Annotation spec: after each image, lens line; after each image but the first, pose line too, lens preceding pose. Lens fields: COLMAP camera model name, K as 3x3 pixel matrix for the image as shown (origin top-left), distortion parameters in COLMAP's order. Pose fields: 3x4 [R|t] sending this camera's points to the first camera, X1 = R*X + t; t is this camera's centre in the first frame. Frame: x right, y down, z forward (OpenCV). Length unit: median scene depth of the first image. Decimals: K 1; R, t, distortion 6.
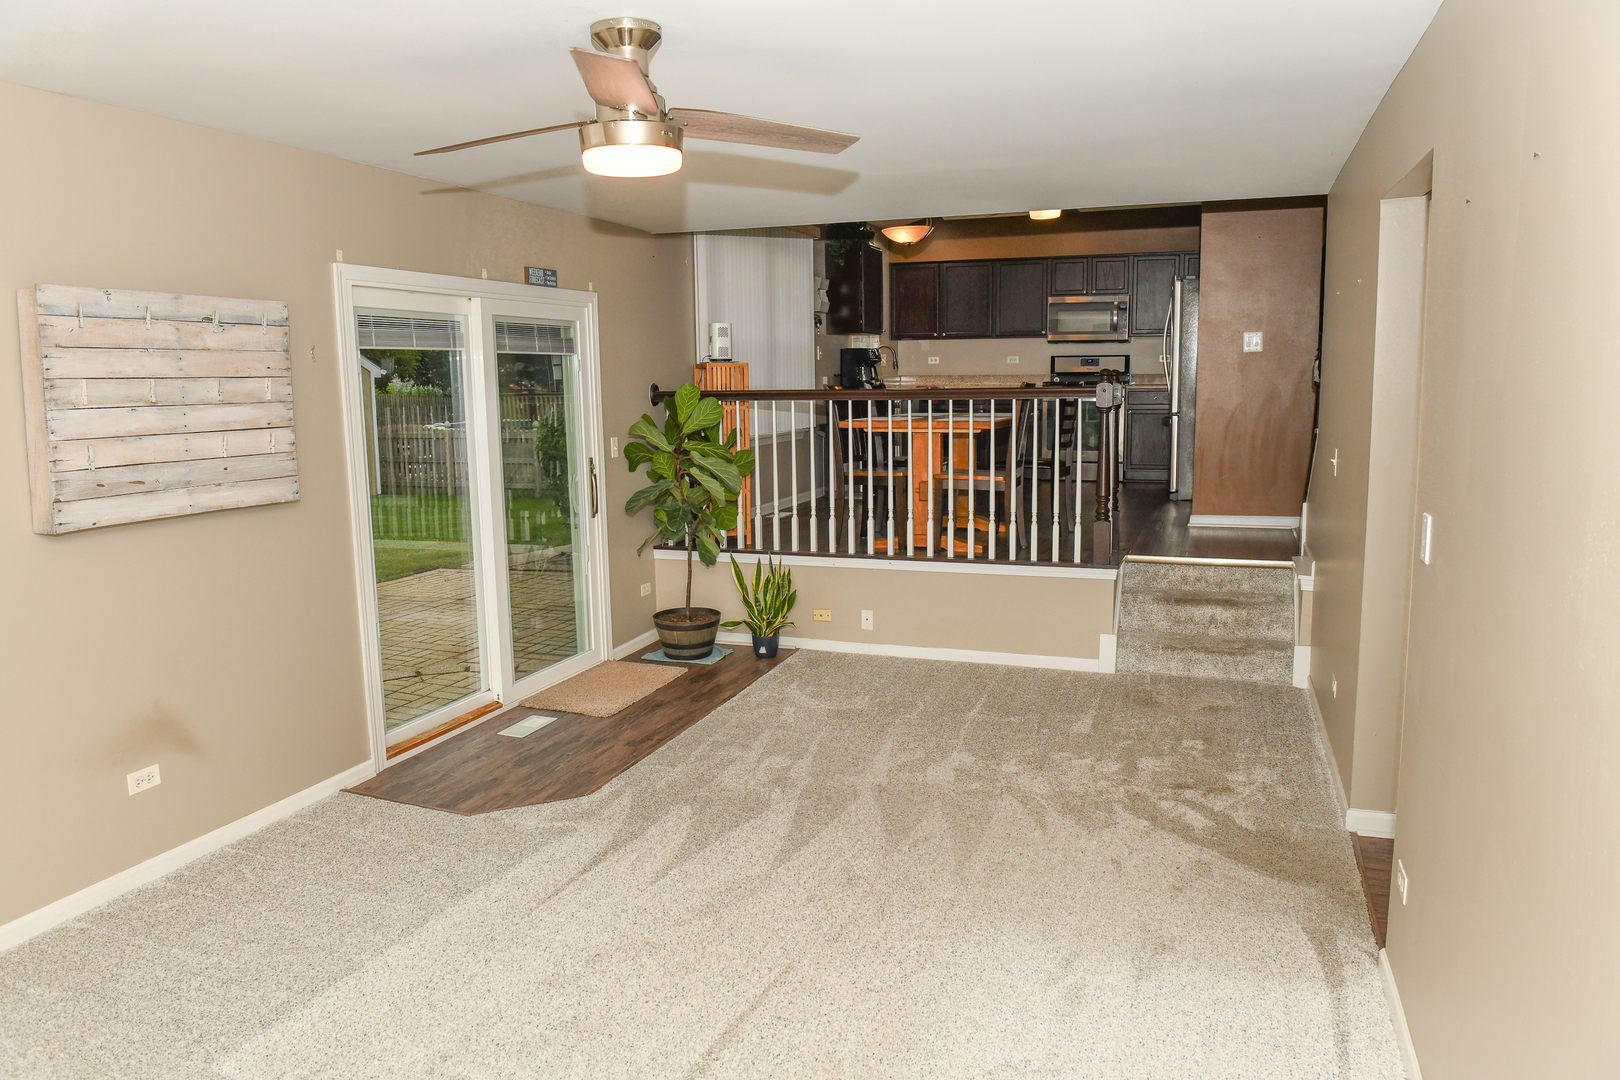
lens RADIAL K [[1102.0, 0, 811.5], [0, 1102.0, 538.2], [0, 0, 1]] dist [-0.052093, -0.000742]
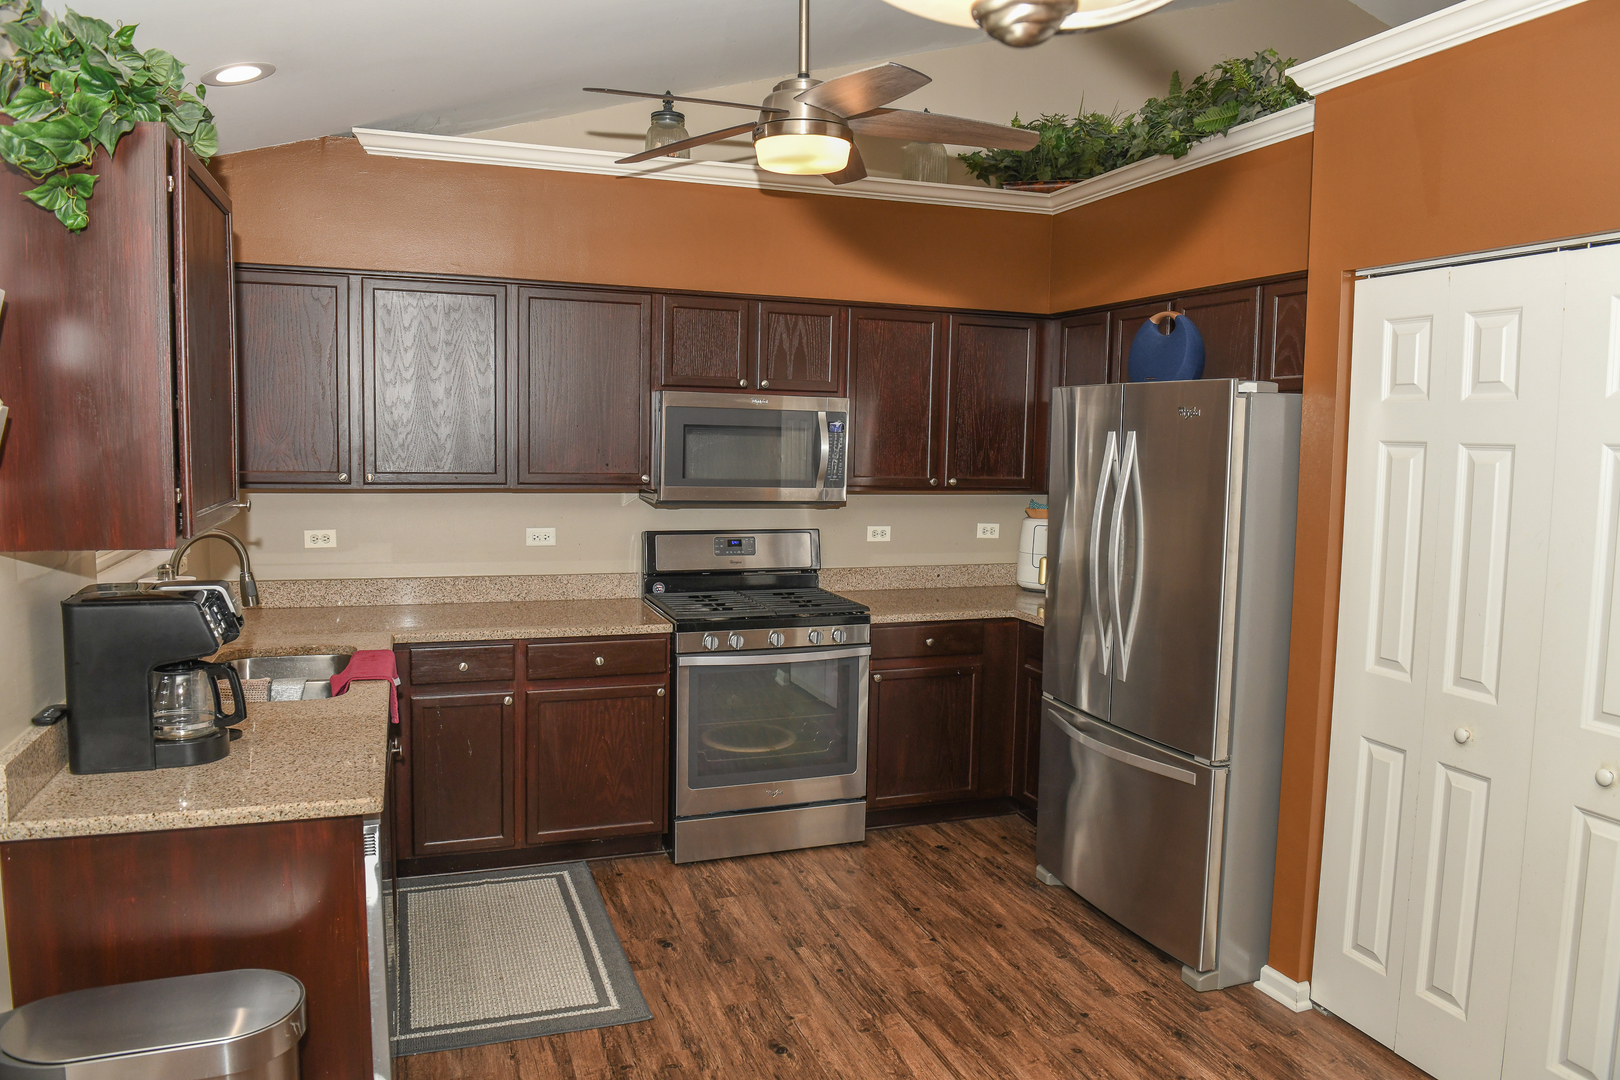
lens RADIAL K [[1102.0, 0, 807.1], [0, 1102.0, 539.9], [0, 0, 1]] dist [-0.052093, -0.000742]
pose [[0.764301, -0.034350, 0.643944, 0.004348], [0.063493, 0.997737, -0.022138, -0.380422], [-0.641726, 0.057806, 0.764753, 1.645801]]
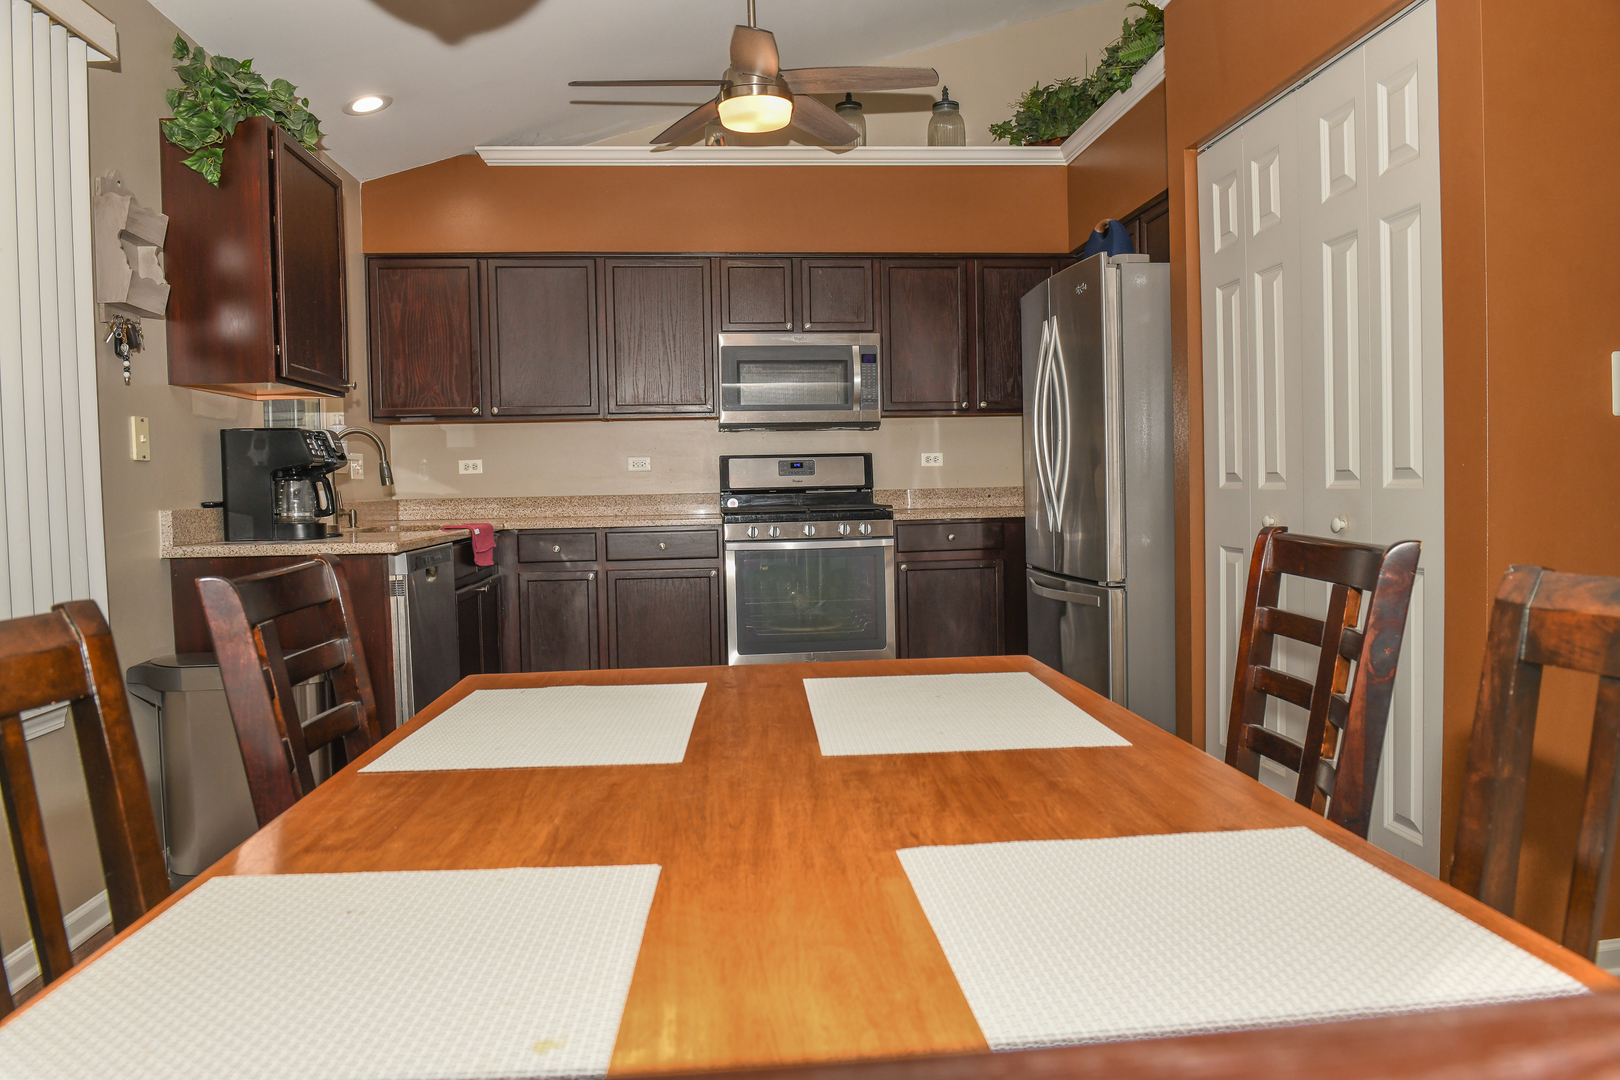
lens RADIAL K [[1102.0, 0, 810.5], [0, 1102.0, 534.4], [0, 0, 1]] dist [-0.052093, -0.000742]
pose [[0.901301, -0.024071, 0.432523, 0.101942], [0.071413, 0.993051, -0.093545, -0.207892], [-0.427266, 0.115200, 0.896757, 1.375035]]
